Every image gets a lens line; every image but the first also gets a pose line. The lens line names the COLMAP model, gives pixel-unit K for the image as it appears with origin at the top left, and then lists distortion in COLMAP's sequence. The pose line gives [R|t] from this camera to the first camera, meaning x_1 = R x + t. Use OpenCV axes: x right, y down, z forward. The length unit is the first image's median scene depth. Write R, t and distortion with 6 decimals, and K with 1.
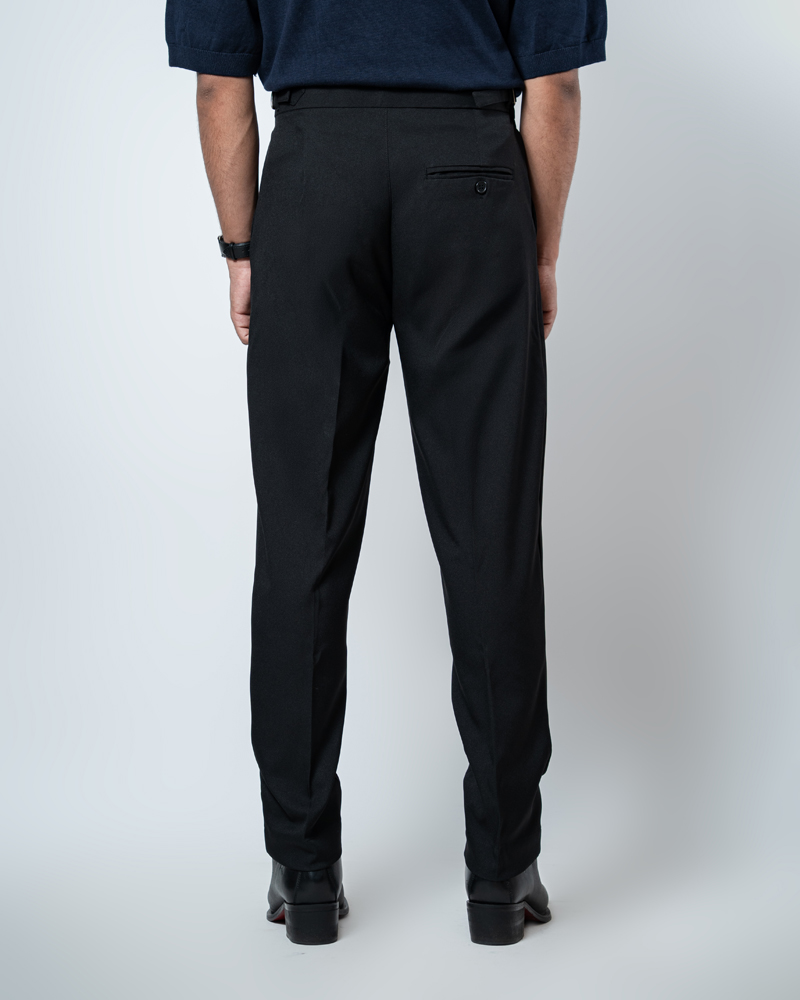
lens RADIAL K [[2469.9, 0, 402.9], [0, 2469.9, 501.5], [0, 0, 1]] dist [0.411112, 0.000000]
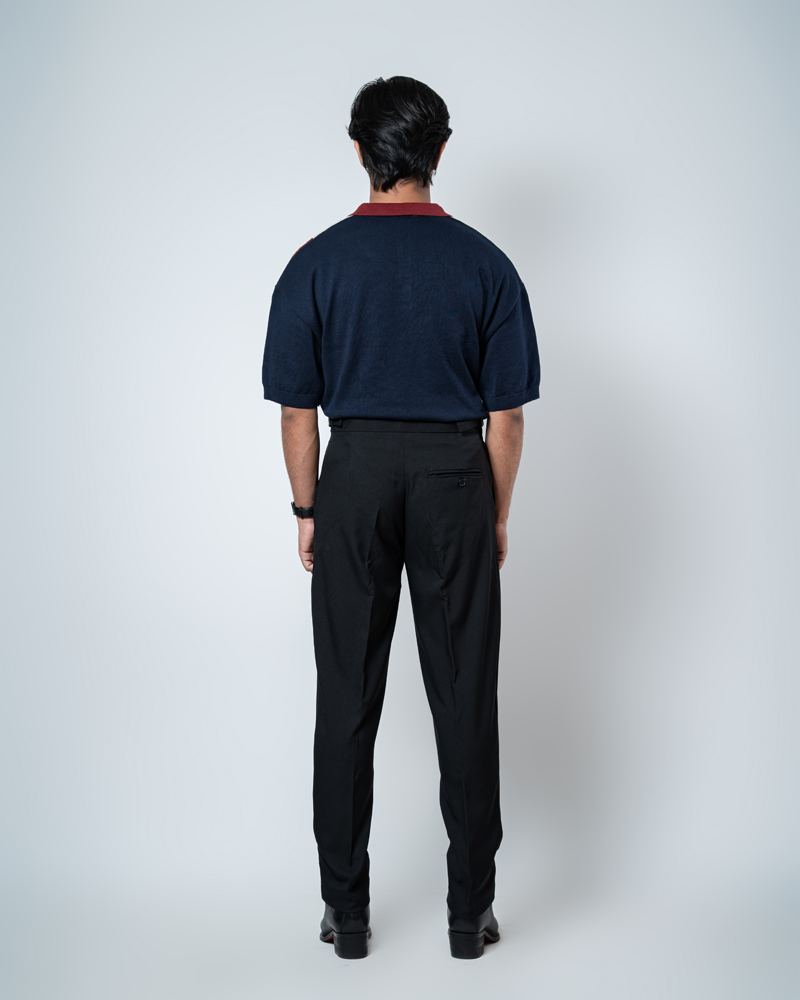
lens RADIAL K [[2469.9, 0, 400.9], [0, 2469.9, 496.8], [0, 0, 1]] dist [0.411112, 0.000000]
pose [[0.998597, 0.007625, 0.052402, -0.089667], [-0.010581, 0.998355, 0.056349, -0.204186], [-0.051886, -0.056824, 0.997035, -0.569512]]
